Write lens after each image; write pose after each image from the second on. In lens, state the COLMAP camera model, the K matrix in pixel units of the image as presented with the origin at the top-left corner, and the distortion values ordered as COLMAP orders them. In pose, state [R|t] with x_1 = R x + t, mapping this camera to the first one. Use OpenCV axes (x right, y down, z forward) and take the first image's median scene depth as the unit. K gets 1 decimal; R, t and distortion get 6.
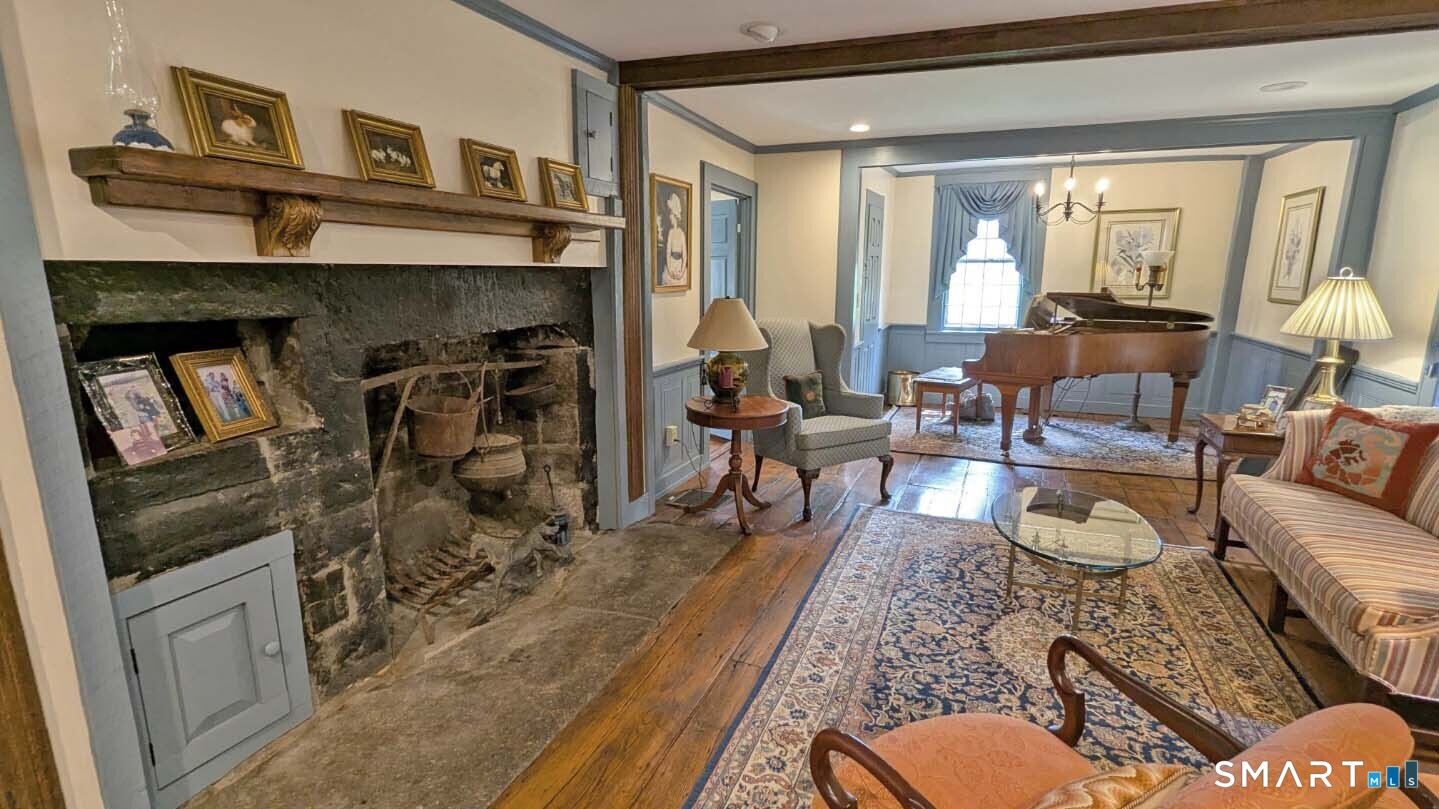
lens RADIAL K [[677.8, 0, 714.7], [0, 677.8, 407.3], [0, 0, 1]] dist [0.000271, -0.000965]
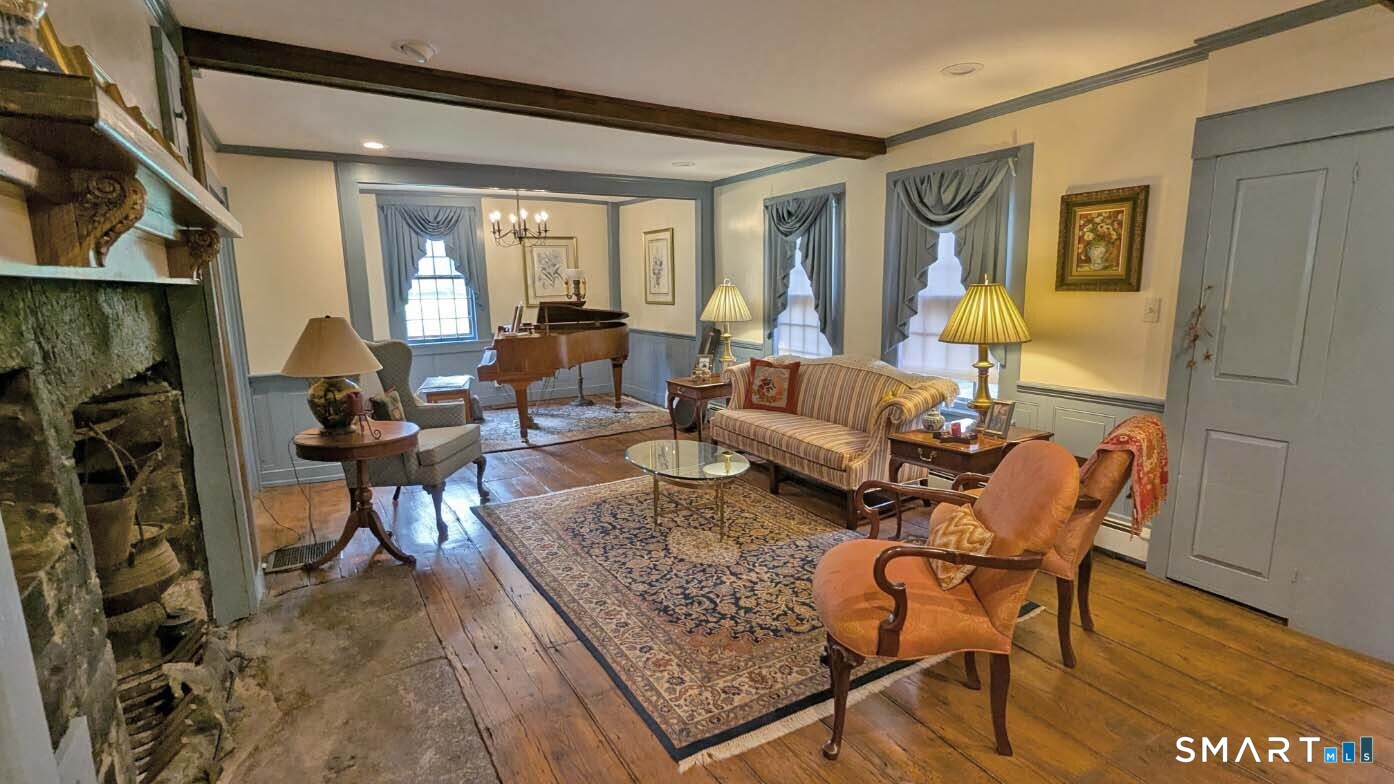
lens RADIAL K [[656.7, 0, 693.4], [0, 656.7, 393.0], [0, 0, 1]] dist [0.000271, -0.000965]
pose [[0.598865, -0.144039, 0.787790, -0.489429], [0.175979, 0.983318, 0.046012, -0.022602], [-0.781276, 0.111080, 0.614223, 0.123635]]
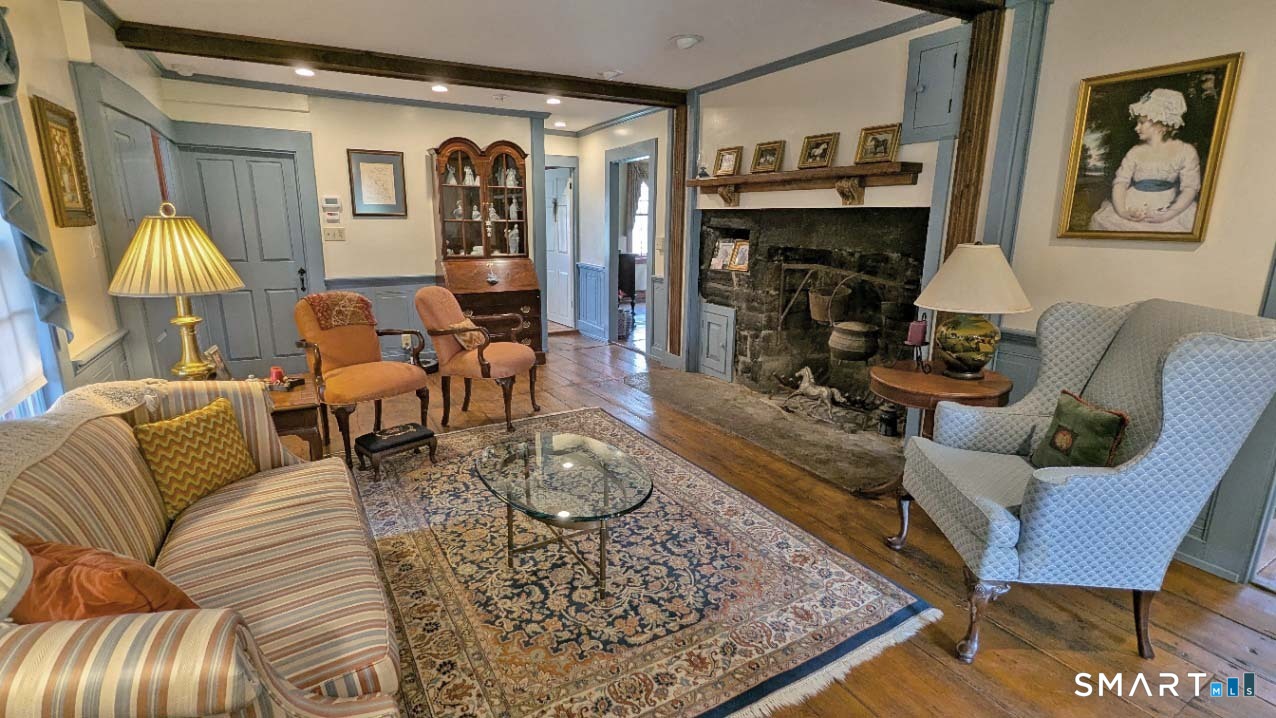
lens RADIAL K [[601.1, 0, 631.0], [0, 601.1, 361.0], [0, 0, 1]] dist [0.000271, -0.000965]
pose [[-0.617173, 0.181471, -0.765615, 1.017965], [-0.159121, 0.924149, 0.347318, -0.266993], [0.770570, 0.336180, -0.541484, 1.391859]]
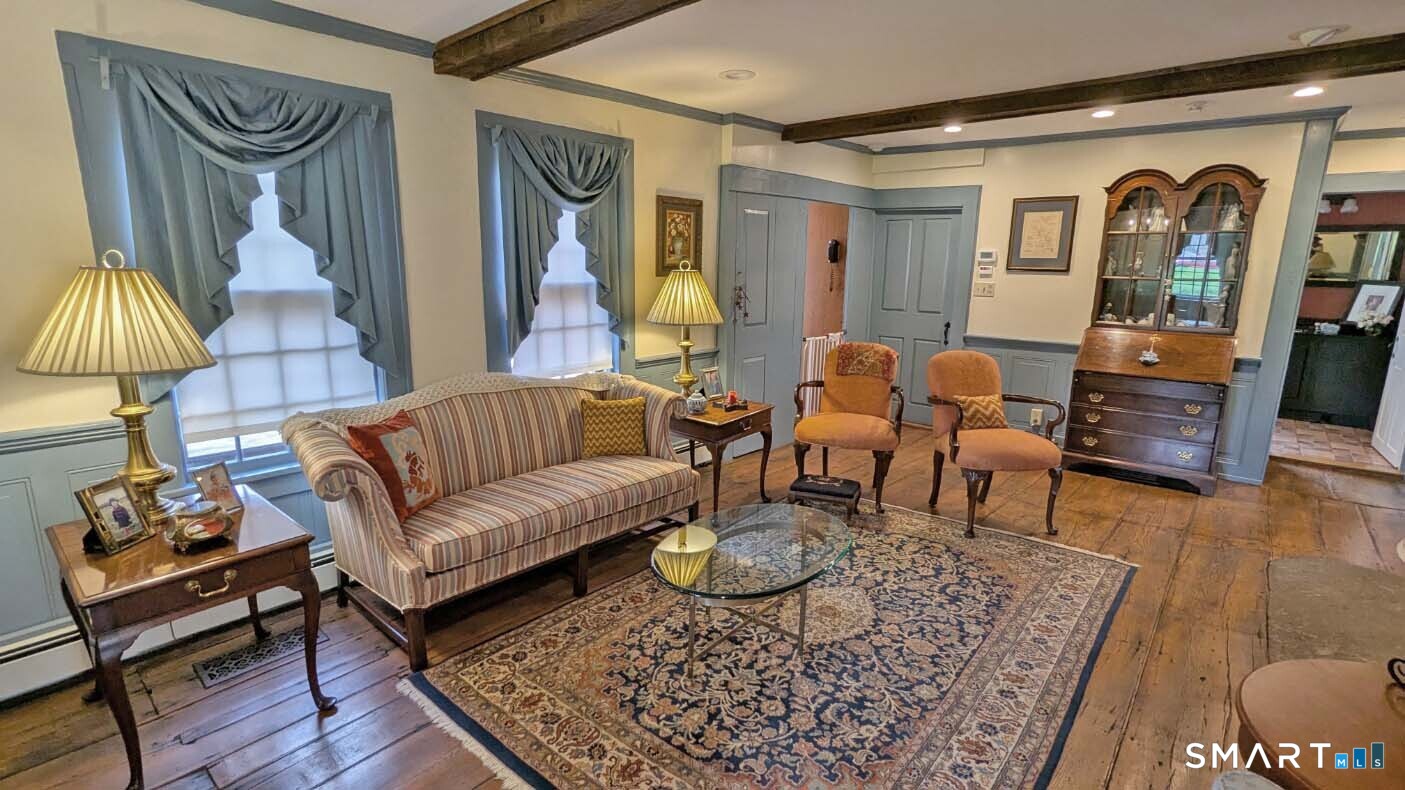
lens RADIAL K [[661.8, 0, 699.6], [0, 661.8, 394.5], [0, 0, 1]] dist [0.000271, -0.000965]
pose [[-0.952345, -0.067402, 0.297482, 0.326300], [0.051763, 0.925421, 0.375388, -0.320868], [-0.300598, 0.372897, -0.877831, 1.602264]]
